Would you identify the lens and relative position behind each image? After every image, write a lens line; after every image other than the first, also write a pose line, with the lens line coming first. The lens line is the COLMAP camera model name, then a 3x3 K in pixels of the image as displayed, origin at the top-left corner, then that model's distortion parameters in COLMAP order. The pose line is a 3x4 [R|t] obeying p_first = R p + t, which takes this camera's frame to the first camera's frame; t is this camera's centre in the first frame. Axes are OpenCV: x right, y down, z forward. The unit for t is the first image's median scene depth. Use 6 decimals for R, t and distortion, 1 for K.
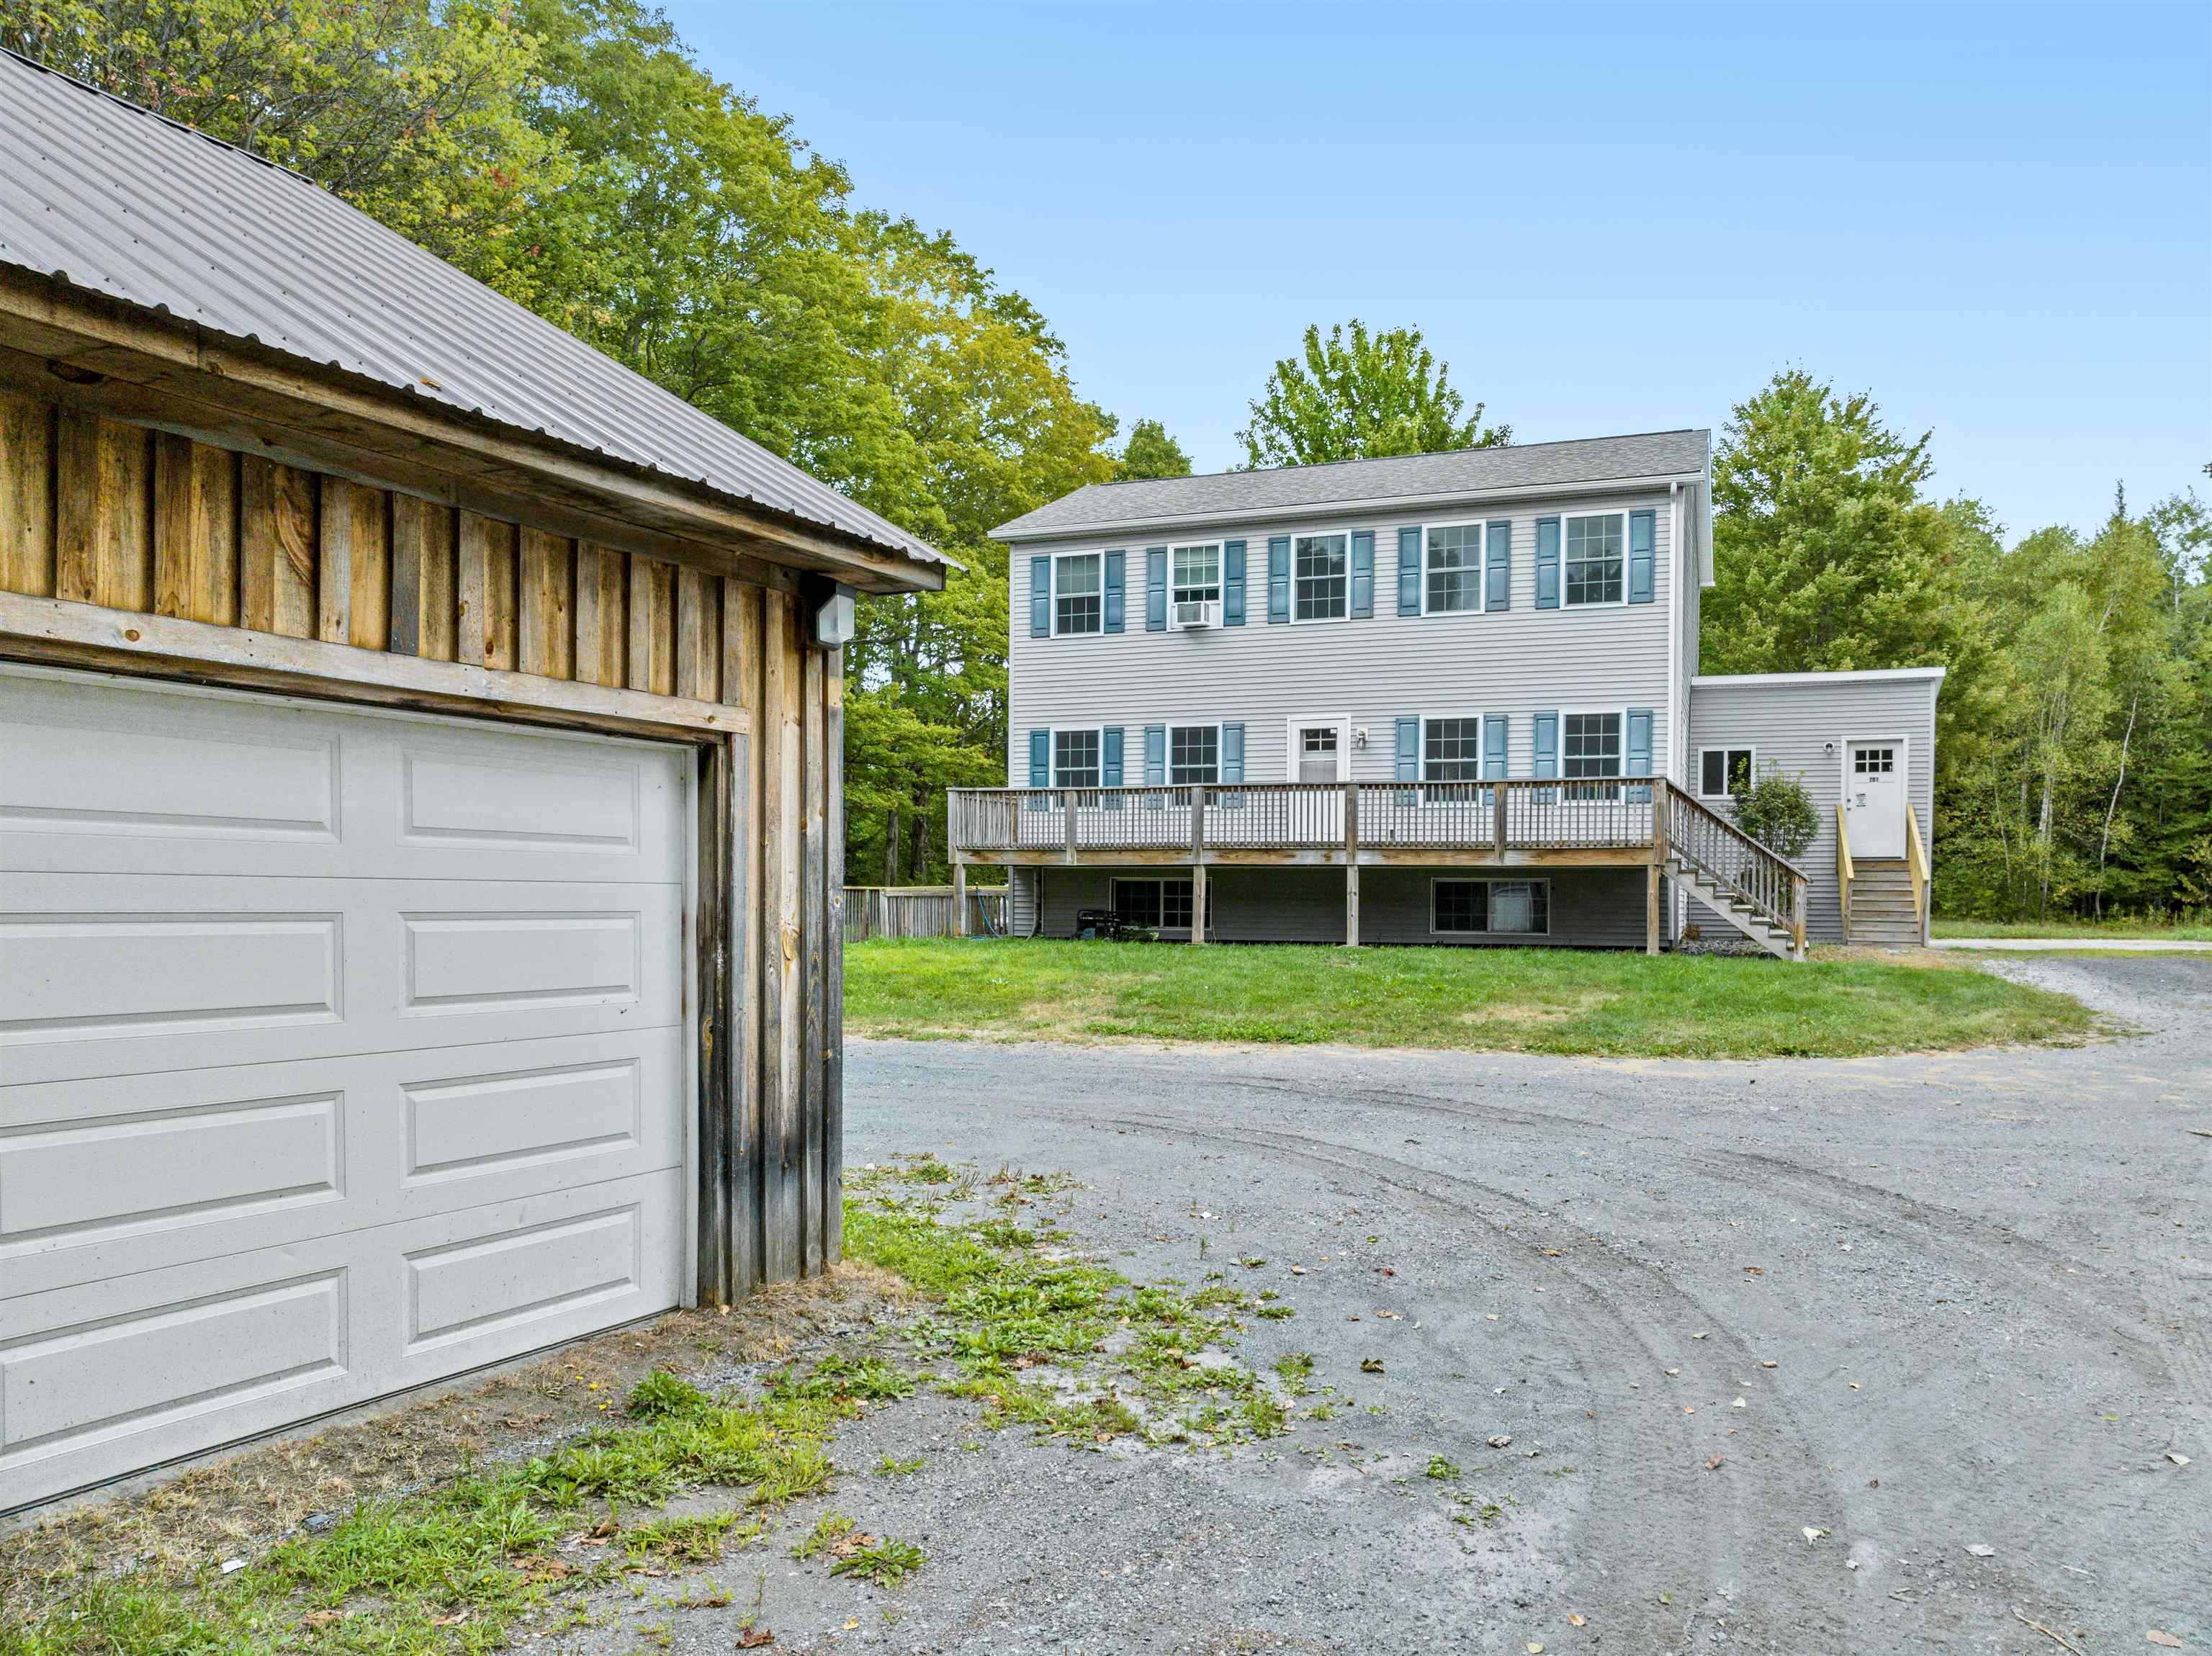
lens RADIAL K [[1553.5, 0, 1083.6], [0, 1553.5, 951.5], [0, 0, 1]] dist [-0.056831, 0.031416]
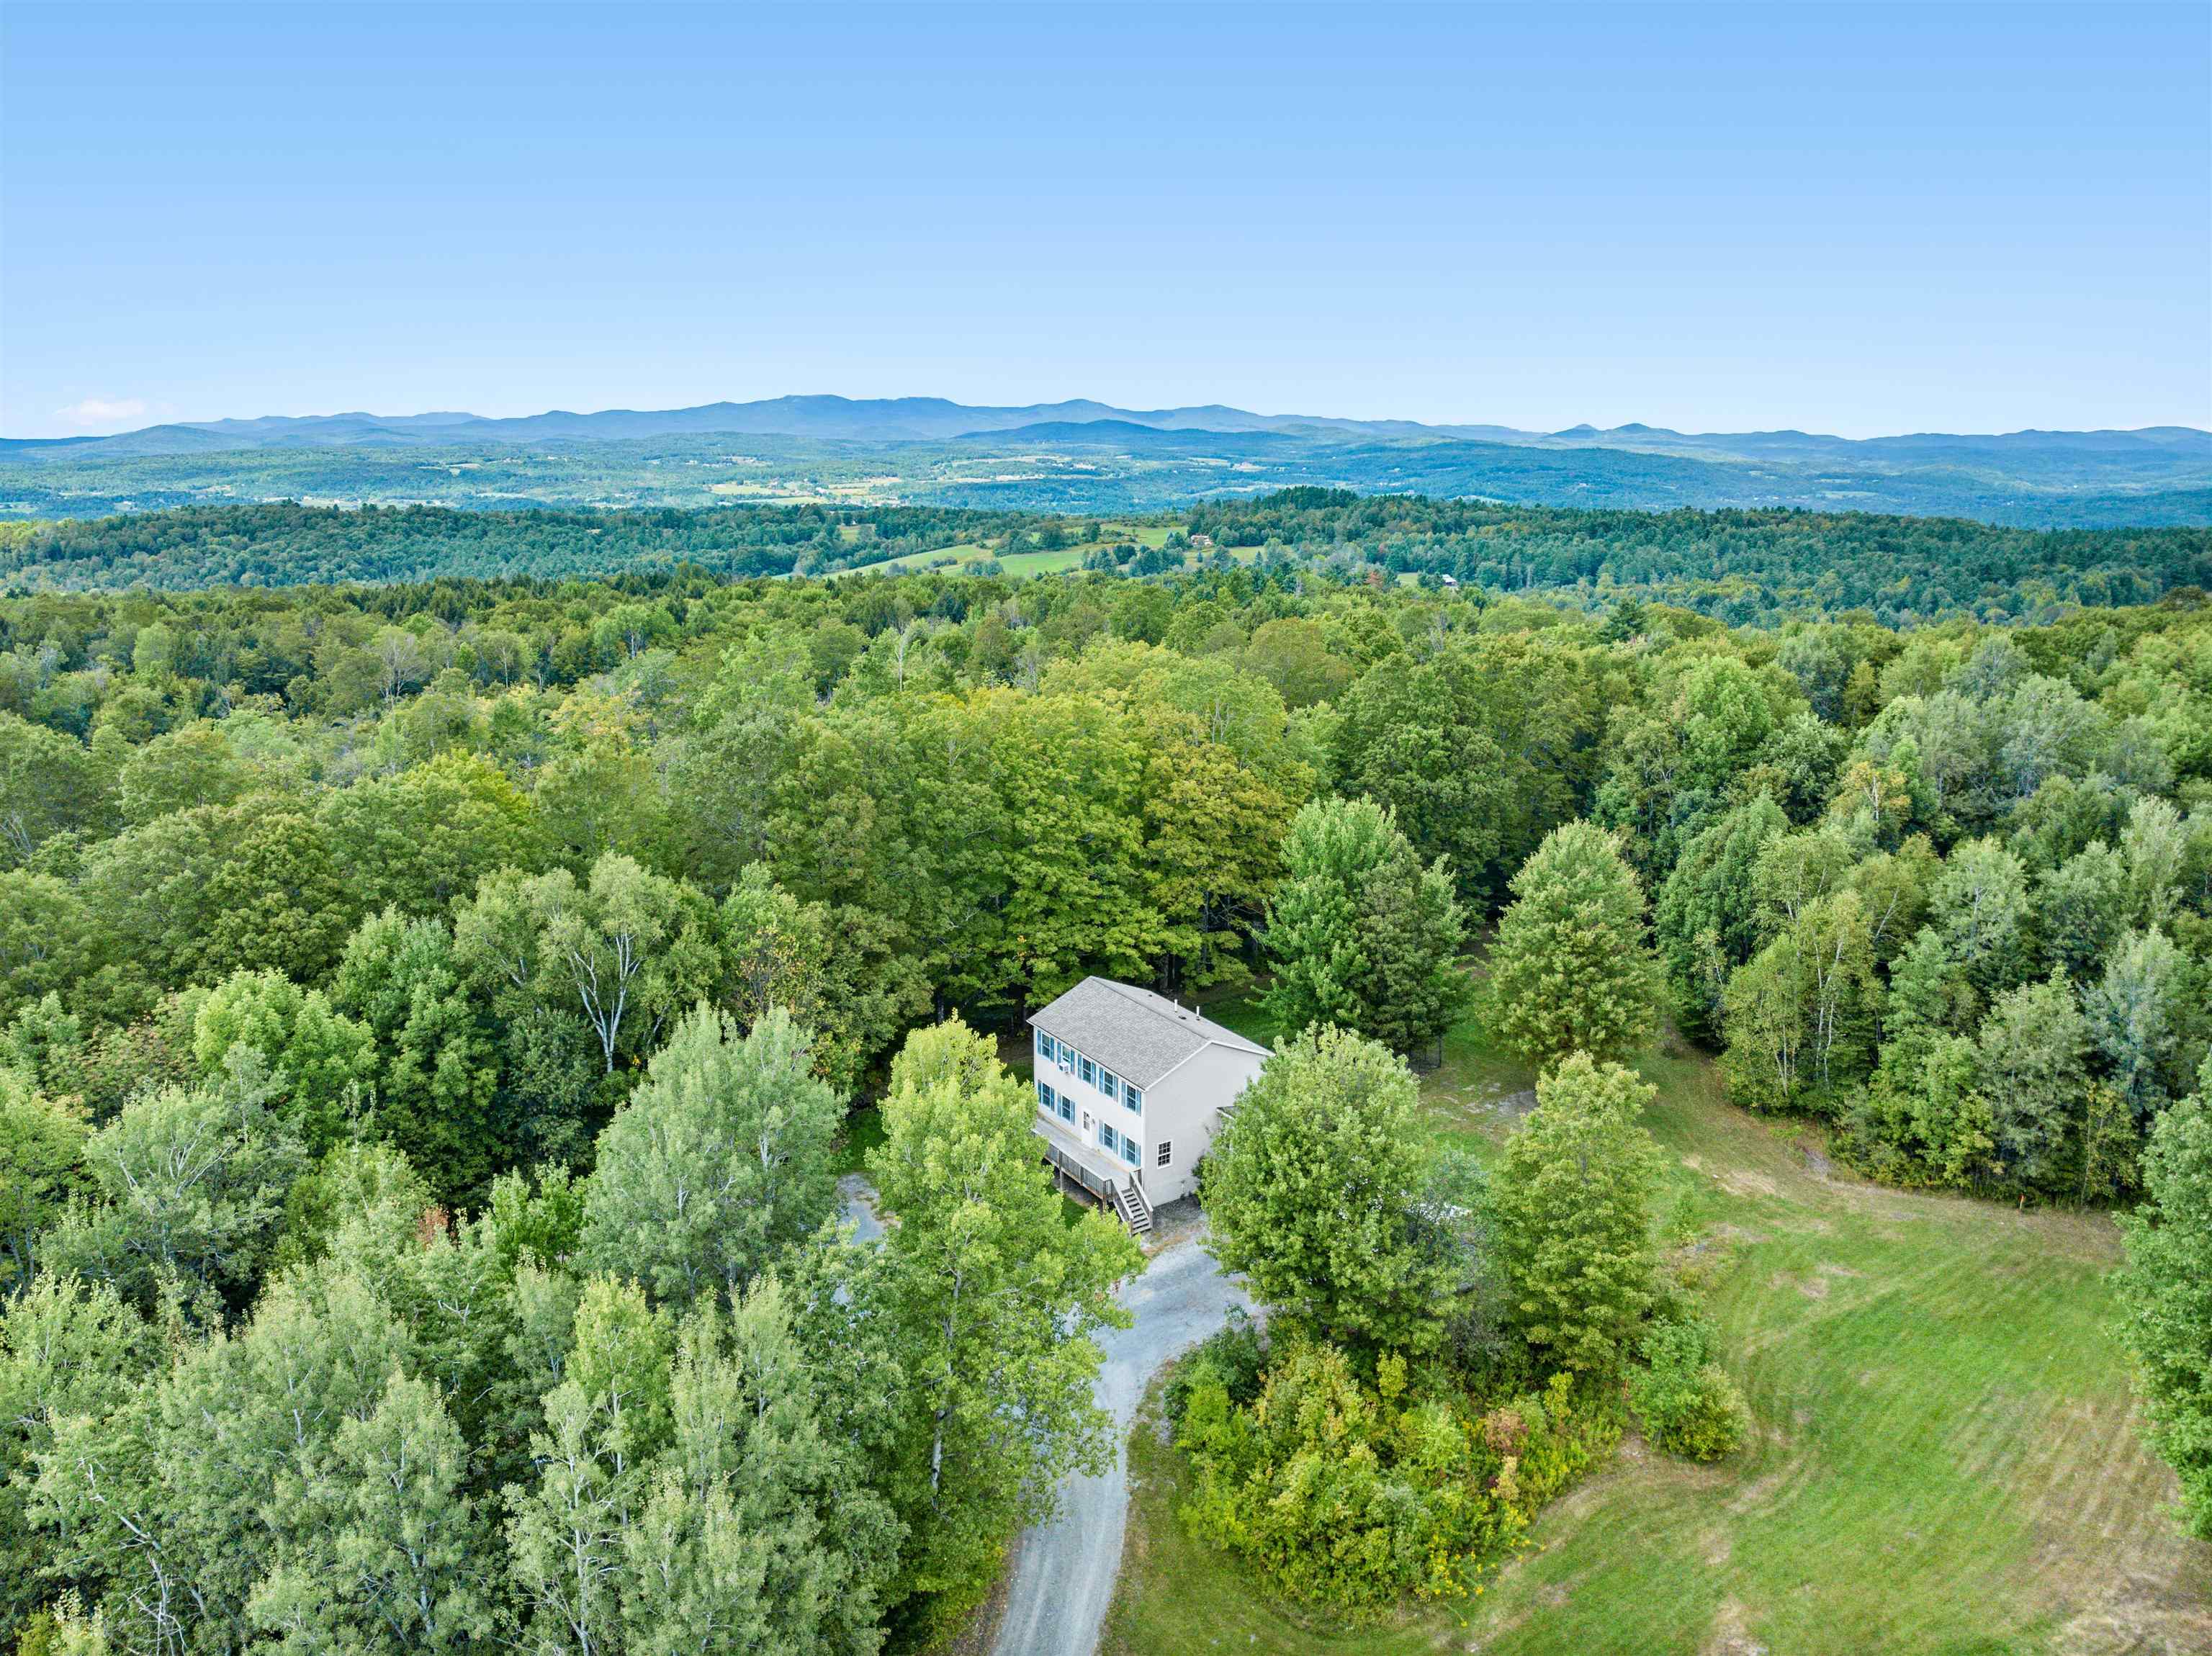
lens RADIAL K [[1553.5, 0, 1110.4], [0, 1553.5, 829.7], [0, 0, 1]] dist [-0.056831, 0.031416]
pose [[0.835771, 0.131940, -0.532990, 1.845147], [-0.024259, 0.978625, 0.204216, -1.387237], [0.548542, -0.157748, 0.821107, -1.584483]]
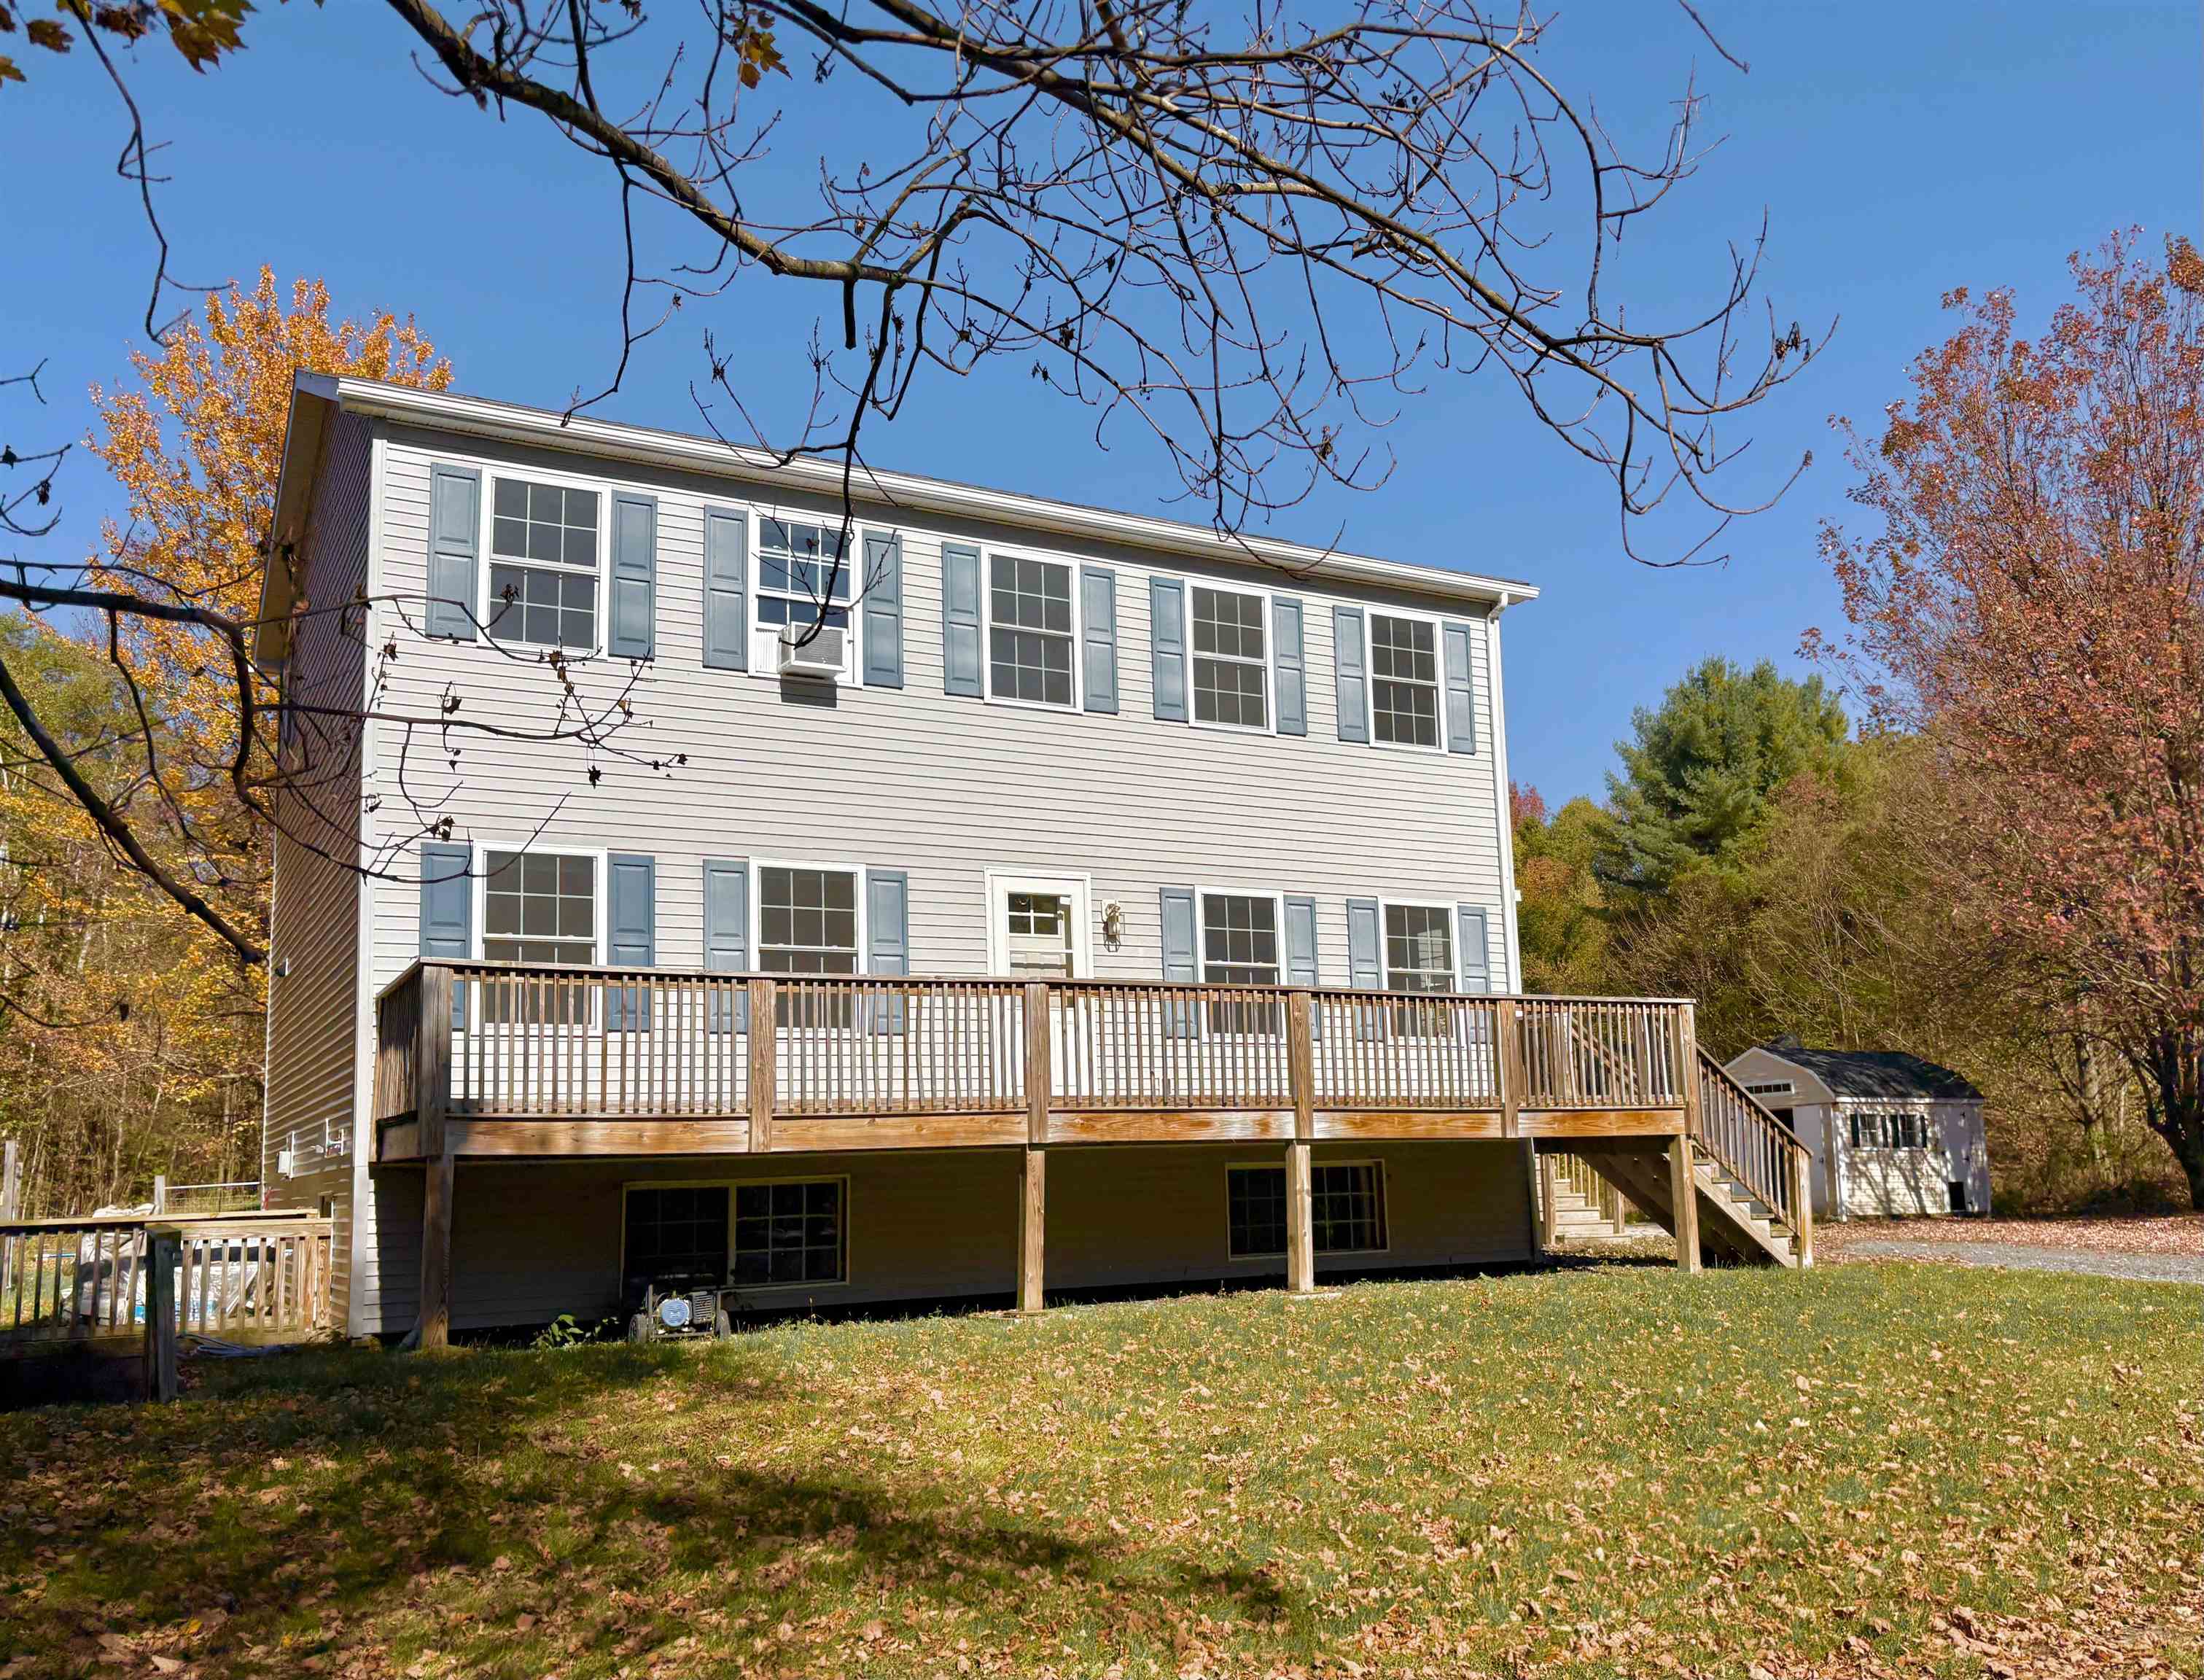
lens RADIAL K [[1852.0, 0, 1184.3], [0, 1852.0, 880.4], [0, 0, 1]] dist [0.042126, -0.025019]
pose [[0.601511, 0.099643, 0.792626, -0.329185], [0.063352, 0.983116, -0.171666, -0.031020], [-0.796349, 0.153474, 0.585042, 0.553232]]
